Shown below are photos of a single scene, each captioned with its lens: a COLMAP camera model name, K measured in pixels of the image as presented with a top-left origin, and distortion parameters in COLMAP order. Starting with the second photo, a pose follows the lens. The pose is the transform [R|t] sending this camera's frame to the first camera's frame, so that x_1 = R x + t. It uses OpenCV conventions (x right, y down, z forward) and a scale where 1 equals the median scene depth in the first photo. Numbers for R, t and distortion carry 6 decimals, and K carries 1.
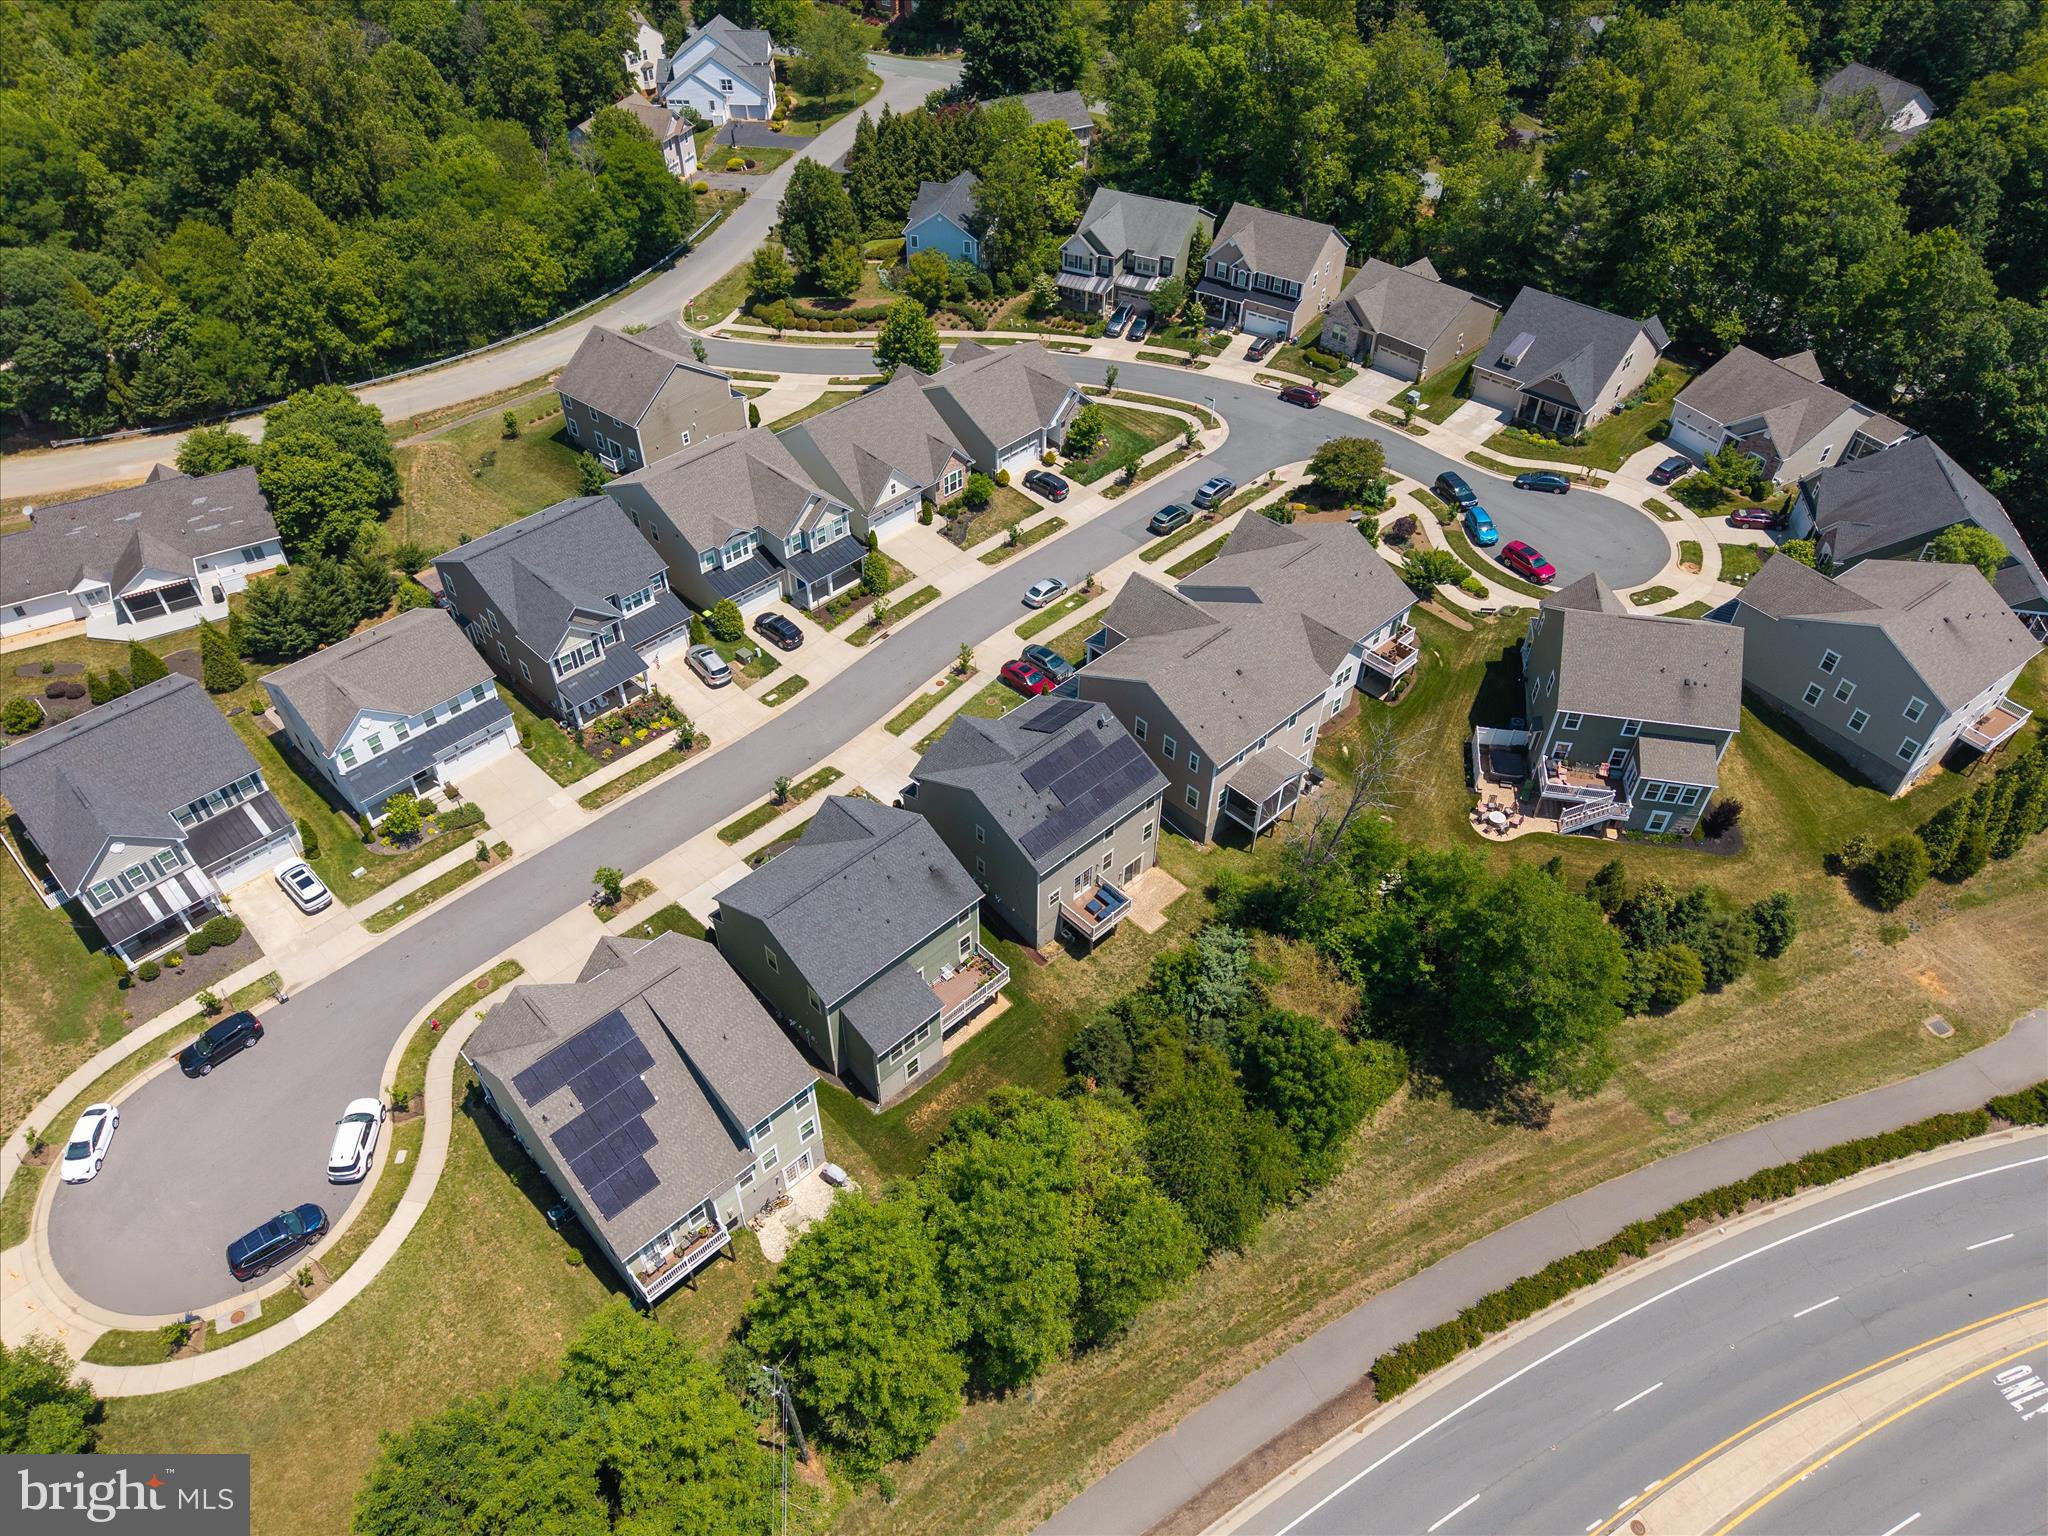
lens RADIAL K [[1364.9, 0, 1024.4], [0, 1364.9, 776.6], [0, 0, 1]] dist [0.034525, -0.040339]
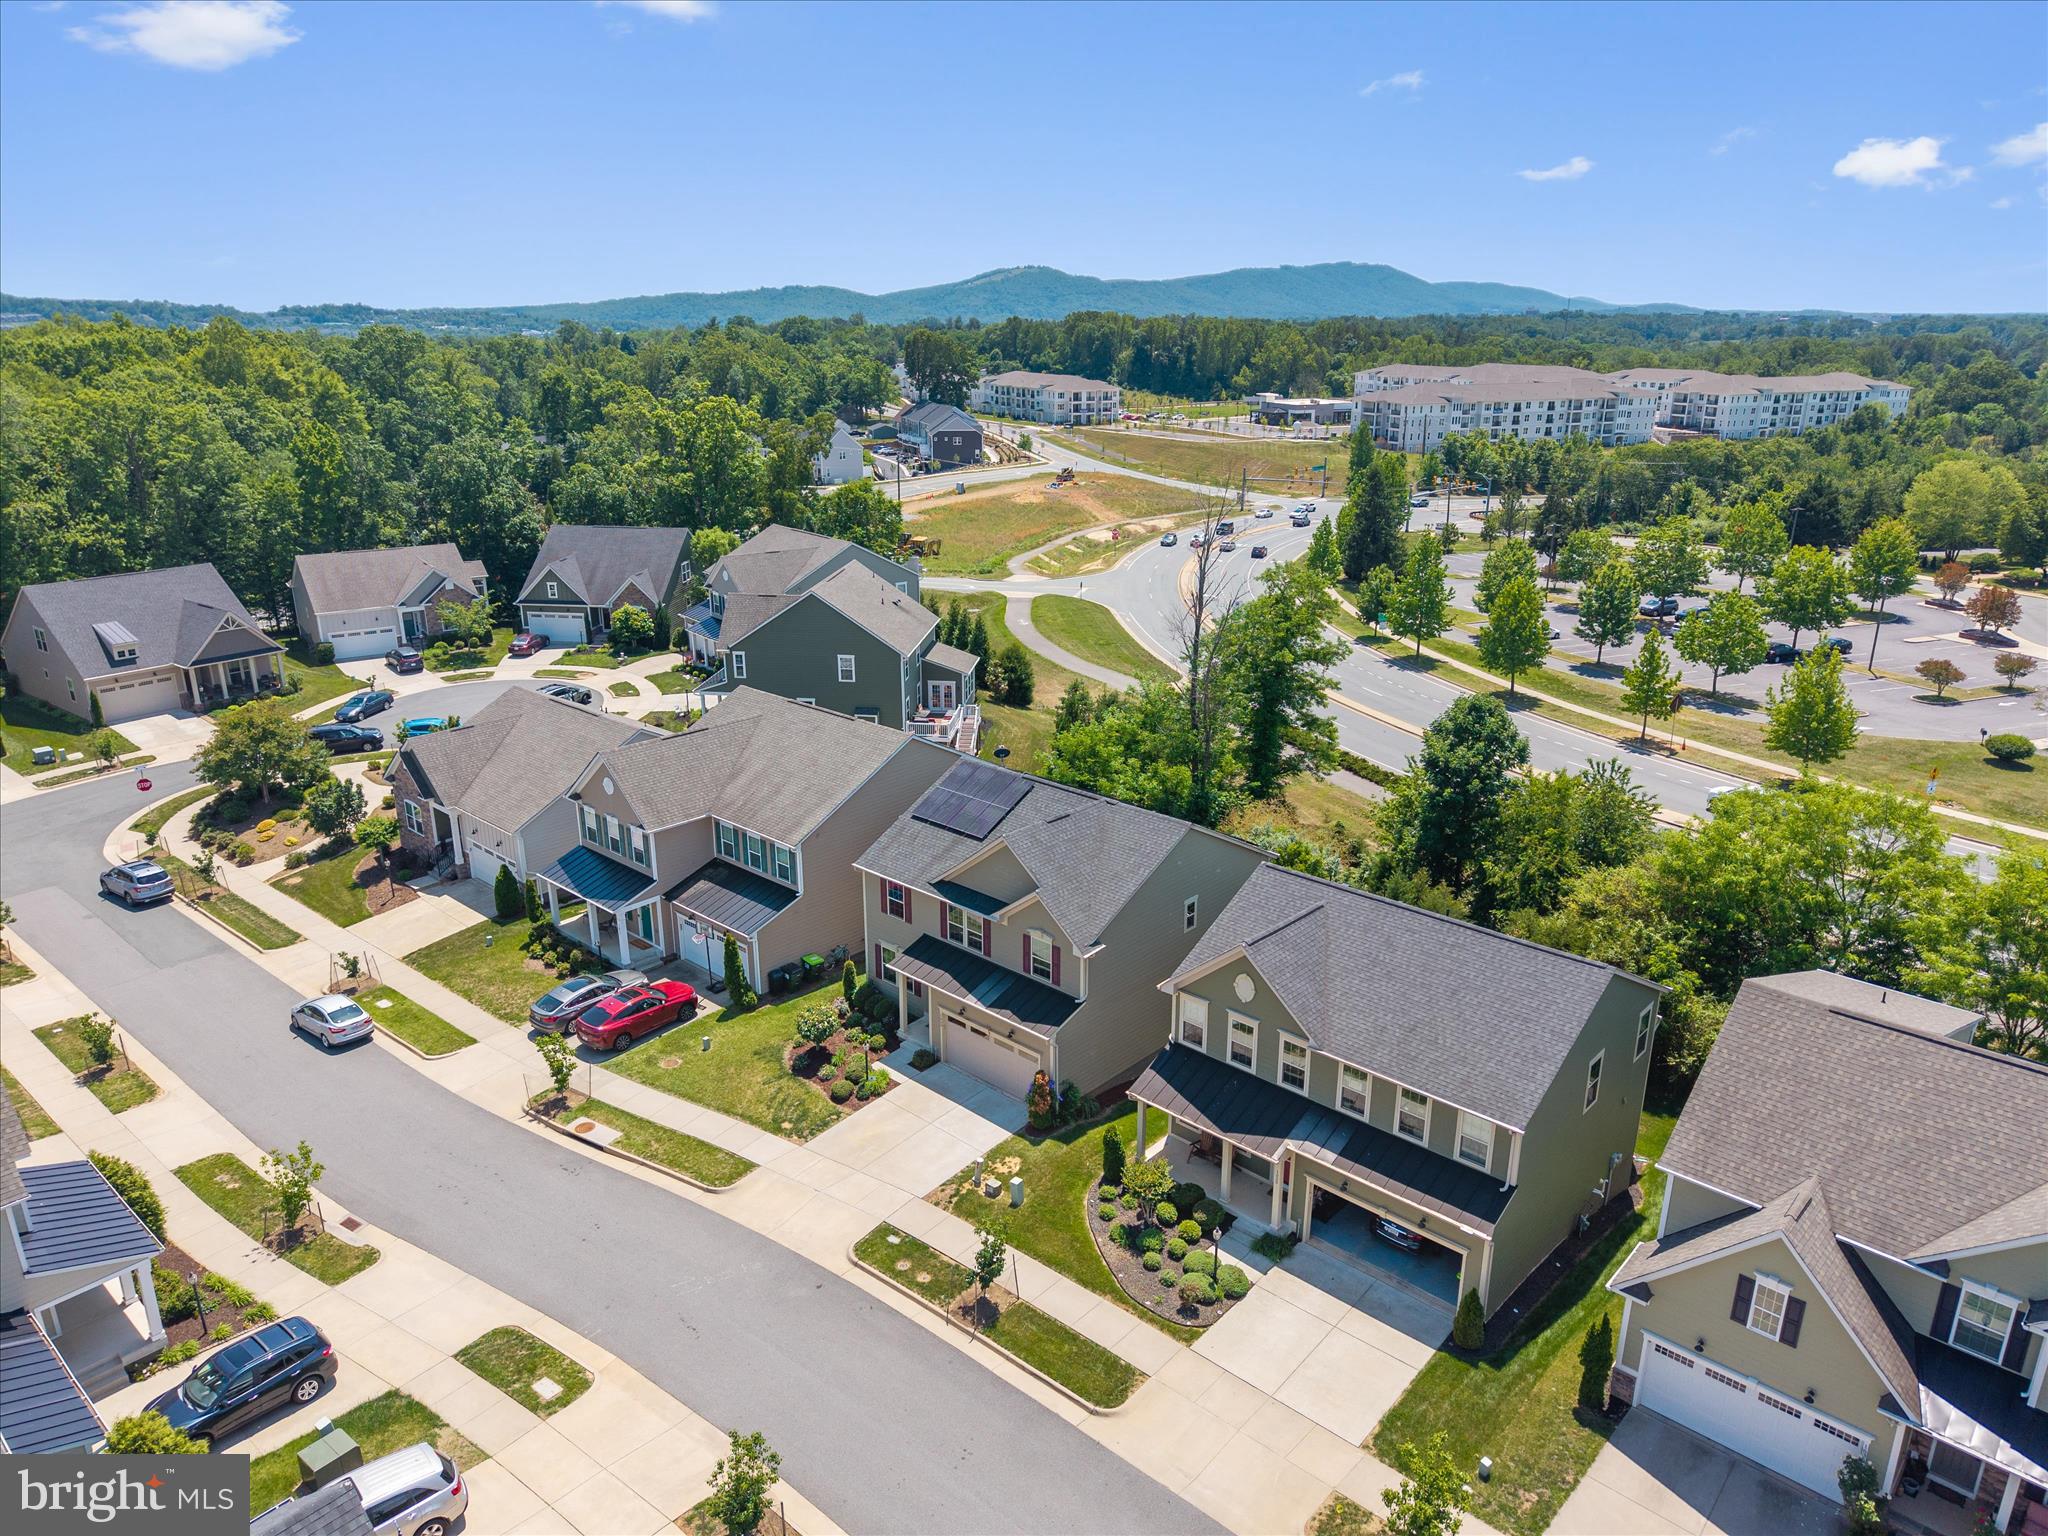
lens RADIAL K [[1364.9, 0, 1024.4], [0, 1364.9, 776.6], [0, 0, 1]] dist [0.034525, -0.040339]
pose [[-0.058745, -0.325261, 0.943798, -0.477826], [0.689967, 0.670034, 0.273860, -0.177190], [-0.721453, 0.667277, 0.185058, 0.760430]]
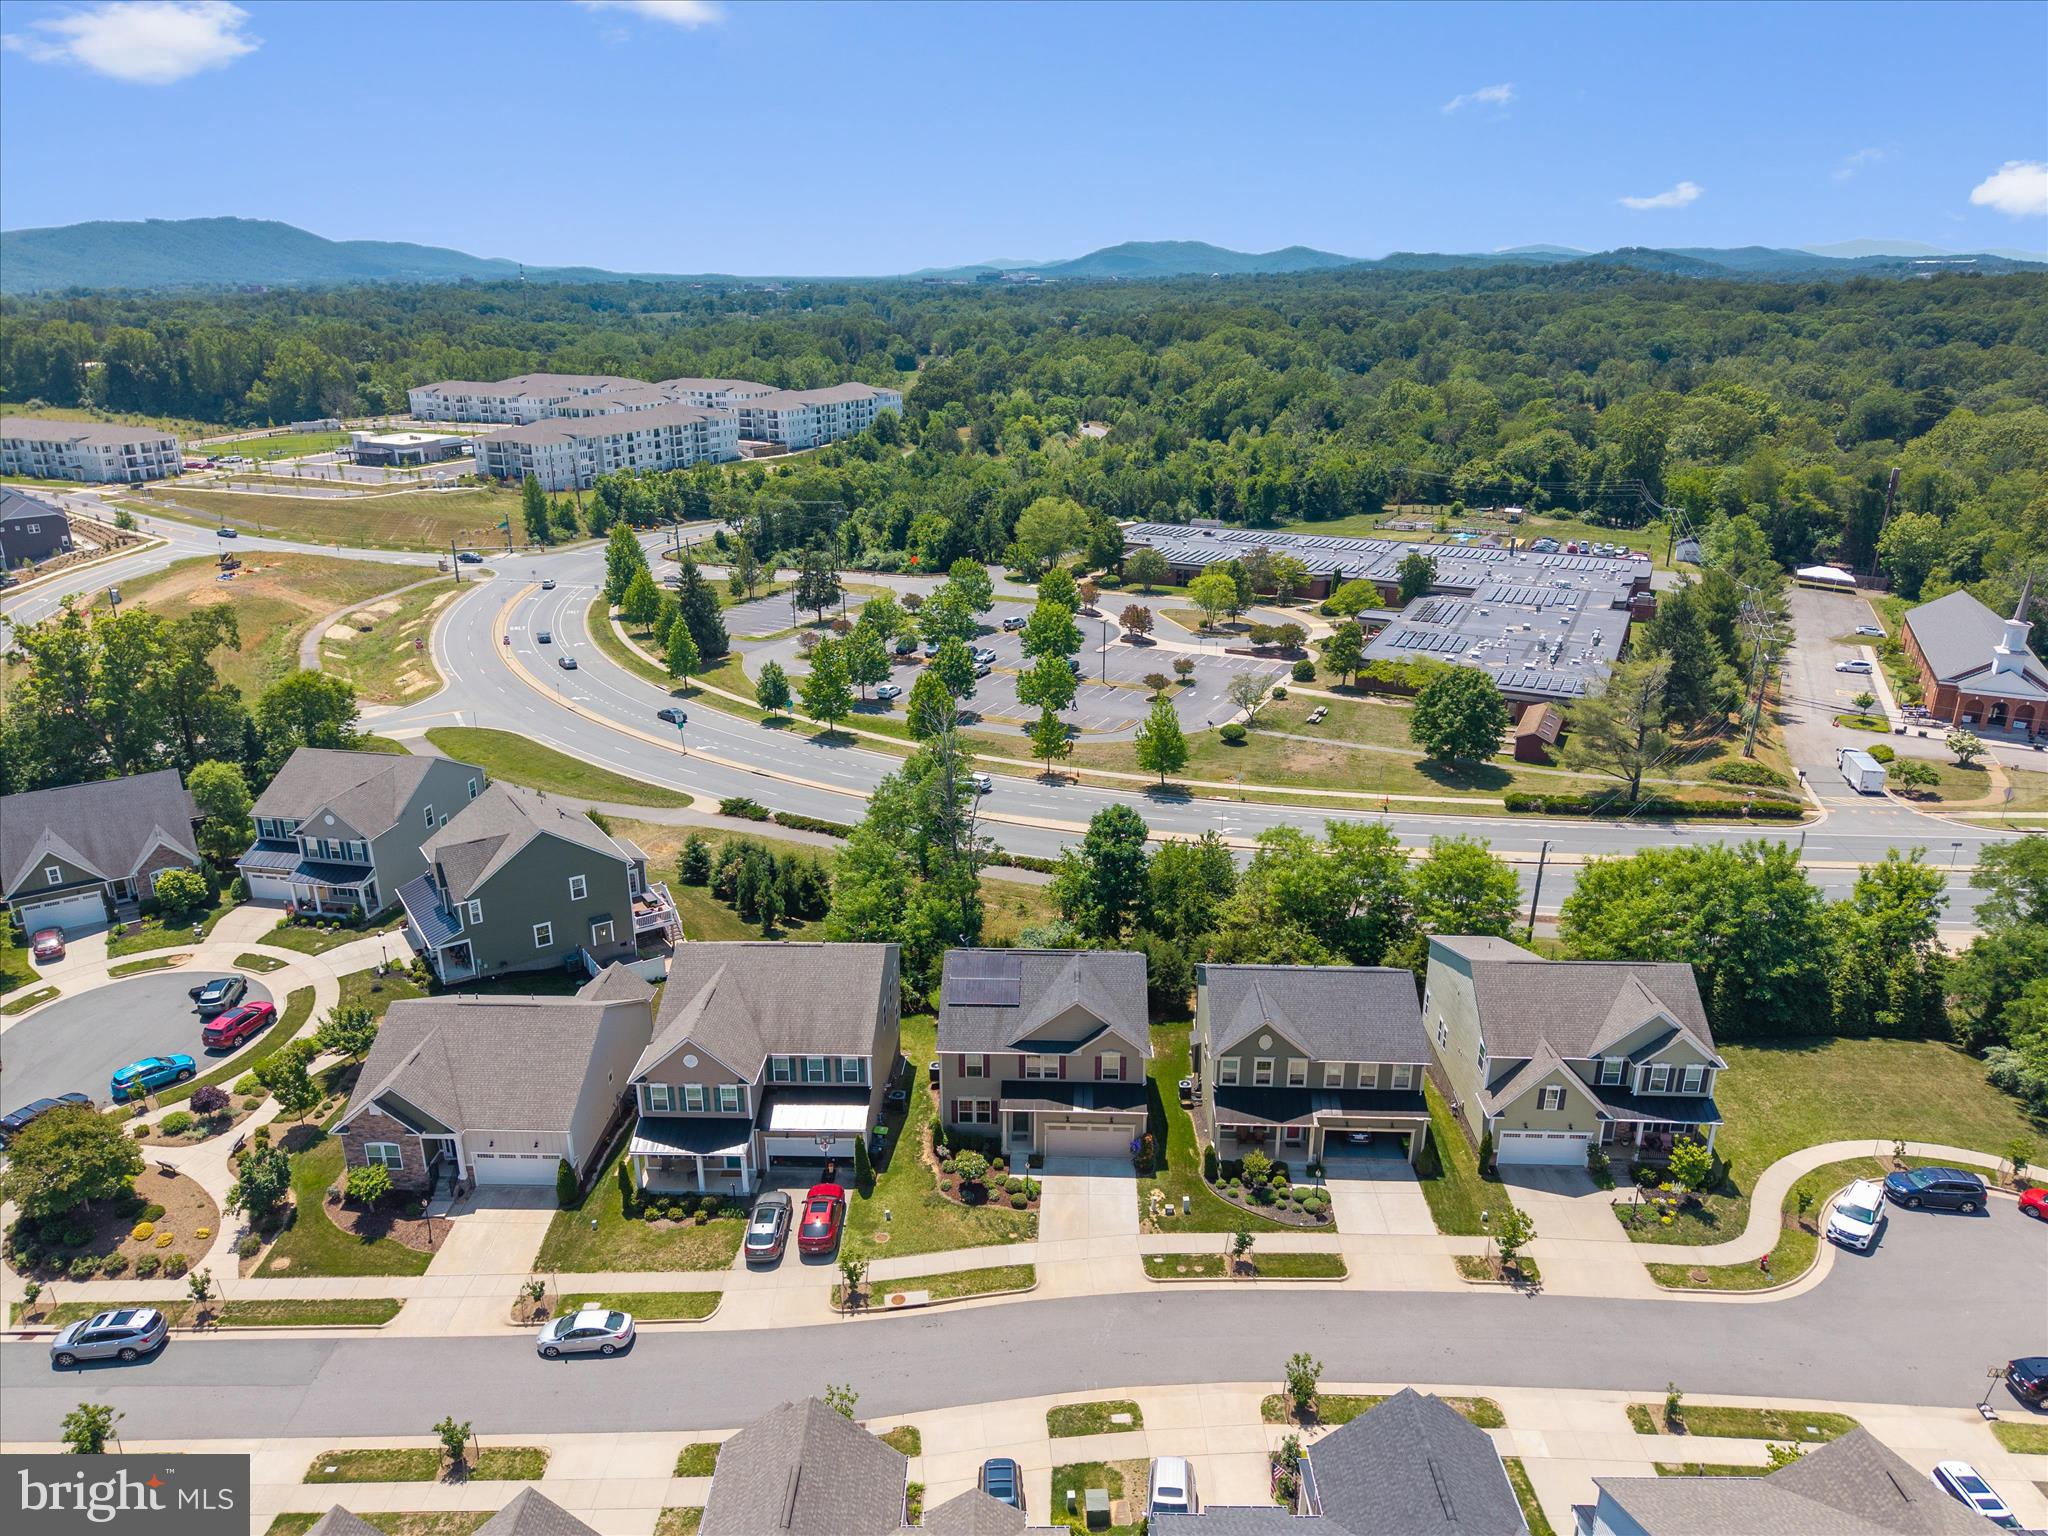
lens RADIAL K [[1364.9, 0, 1024.4], [0, 1364.9, 776.6], [0, 0, 1]] dist [0.034525, -0.040339]
pose [[-0.696785, -0.253572, 0.670964, -0.483006], [0.491754, 0.512111, 0.704216, -0.632039], [-0.522177, 0.820636, -0.232136, 0.951841]]
